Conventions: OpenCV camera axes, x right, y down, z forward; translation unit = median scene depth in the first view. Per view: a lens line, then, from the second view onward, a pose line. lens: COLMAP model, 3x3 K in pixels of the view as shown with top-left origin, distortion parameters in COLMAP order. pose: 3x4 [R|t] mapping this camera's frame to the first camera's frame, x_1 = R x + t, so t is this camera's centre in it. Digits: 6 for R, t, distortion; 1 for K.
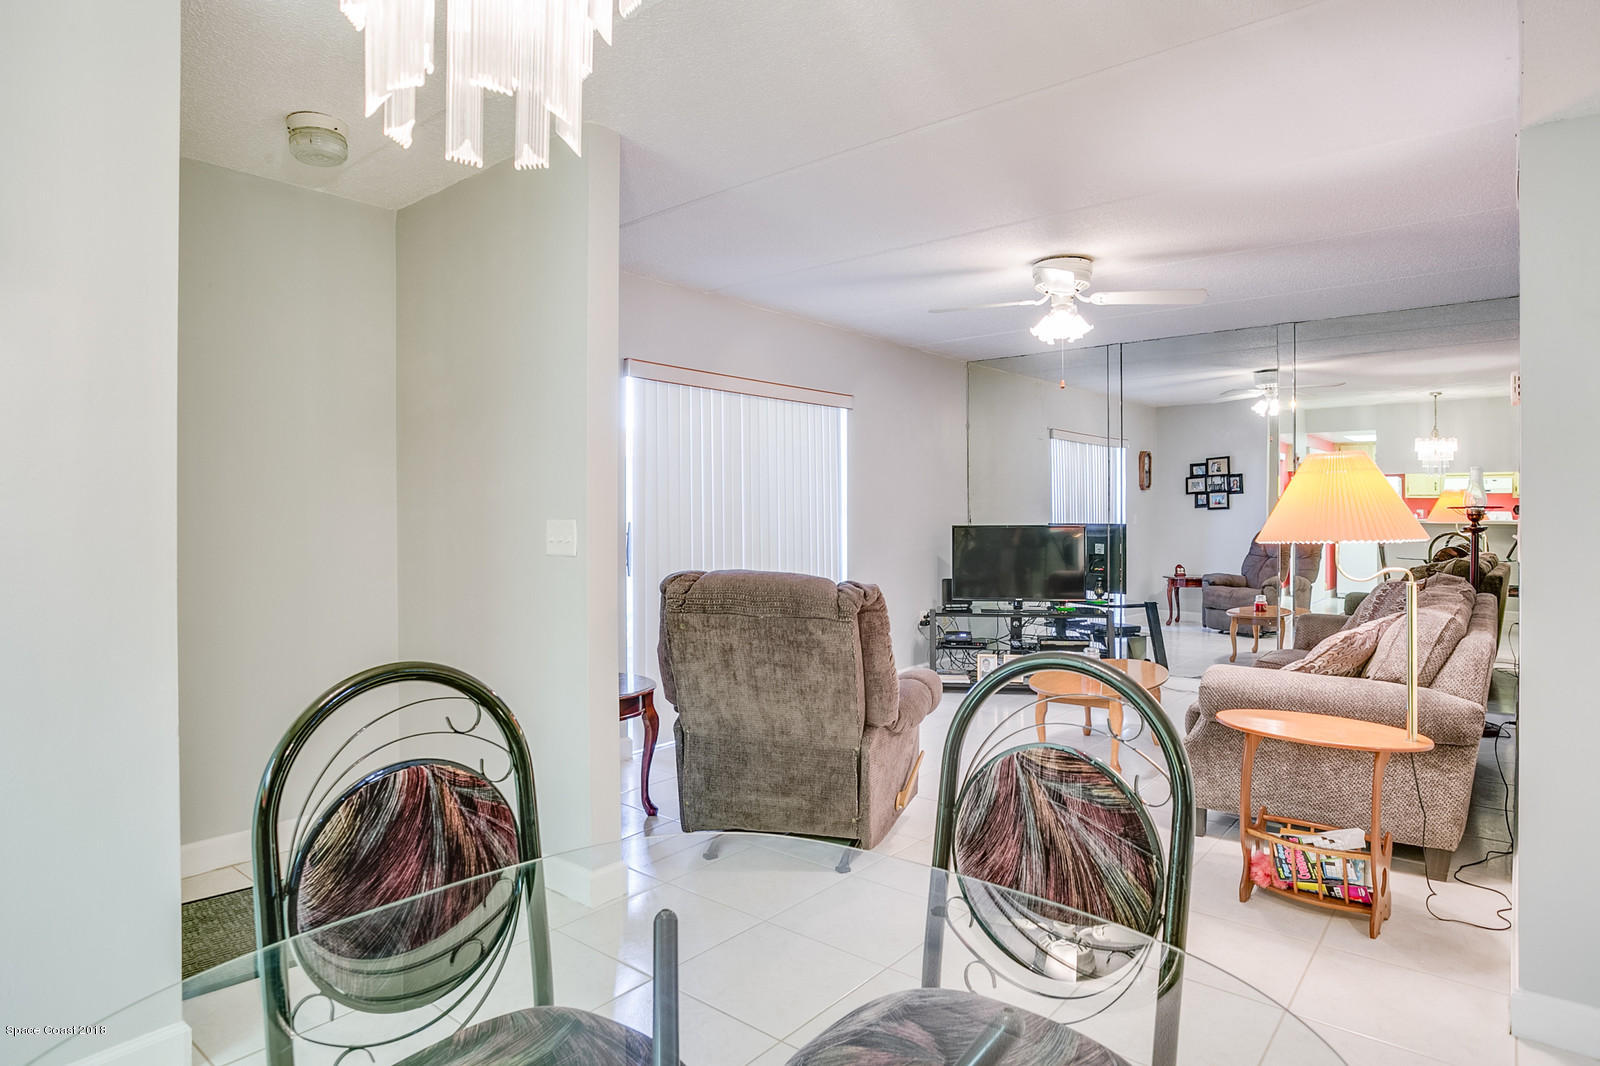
lens RADIAL K [[910.2, 0, 814.8], [0, 910.2, 525.0], [0, 0, 1]] dist [-0.019014, 0.000963]
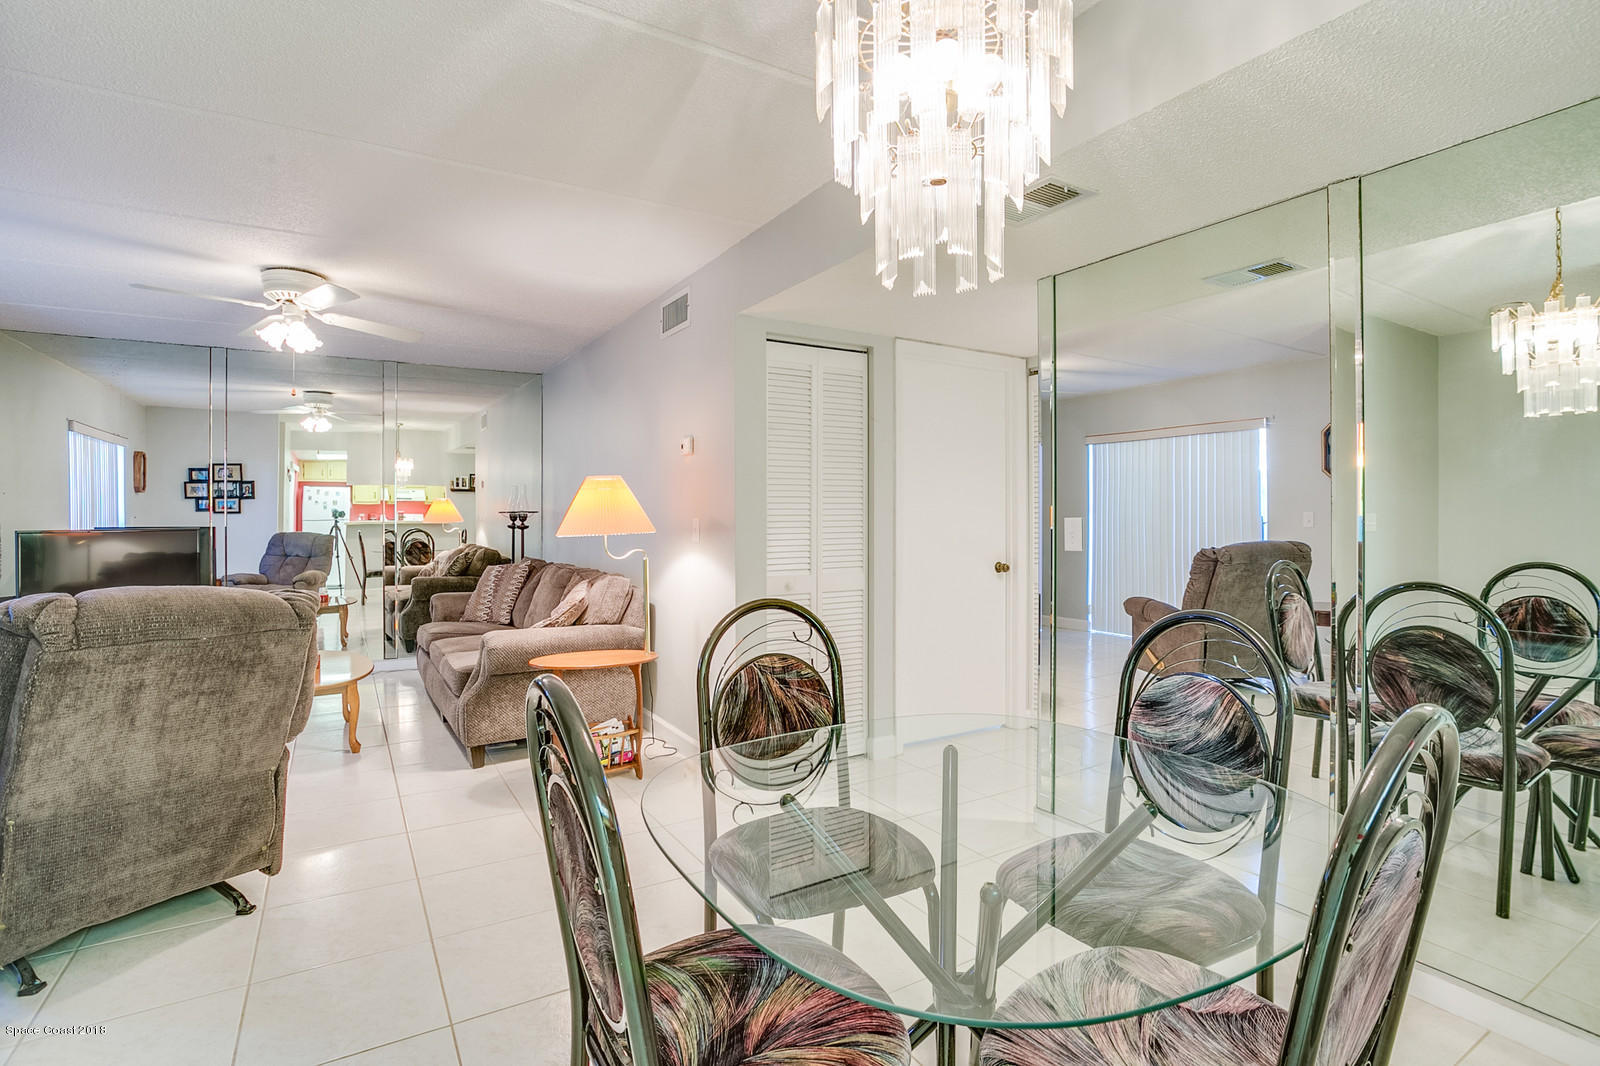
lens RADIAL K [[767.6, 0, 800.0], [0, 767.6, 533.0], [0, 0, 1]] dist [0.000264, 0.000555]
pose [[0.369363, -0.022211, 0.929020, -0.201383], [0.015116, 0.999726, 0.017891, -0.000667], [-0.929162, 0.007434, 0.369597, 0.084737]]
